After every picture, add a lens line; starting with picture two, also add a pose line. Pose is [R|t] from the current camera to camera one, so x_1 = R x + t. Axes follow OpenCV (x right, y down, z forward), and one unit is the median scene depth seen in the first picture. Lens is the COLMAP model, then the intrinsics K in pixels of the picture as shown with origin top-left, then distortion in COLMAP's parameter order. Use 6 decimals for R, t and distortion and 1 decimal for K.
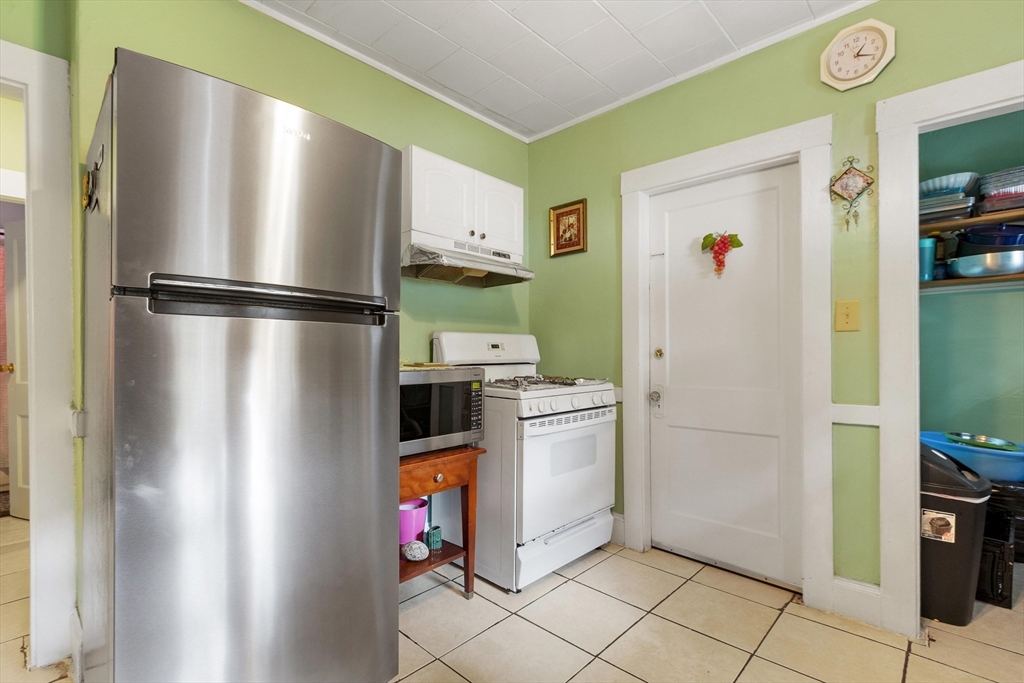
lens RADIAL K [[471.0, 0, 512.5], [0, 471.0, 351.7], [0, 0, 1]] dist [0.002373, 0.000328]
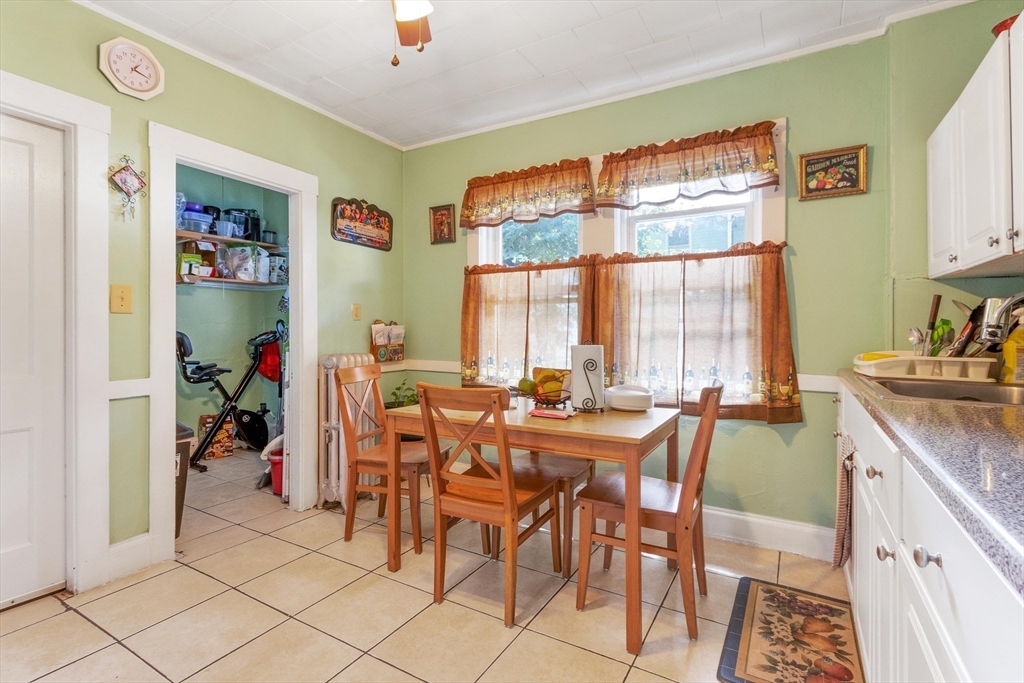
lens RADIAL K [[471.0, 0, 514.3], [0, 471.0, 334.5], [0, 0, 1]] dist [0.002373, 0.000328]
pose [[-0.221228, 0.000627, 0.975222, -0.555351], [0.009342, 0.999955, 0.001477, 0.012442], [-0.975177, 0.009437, -0.221224, 0.358845]]
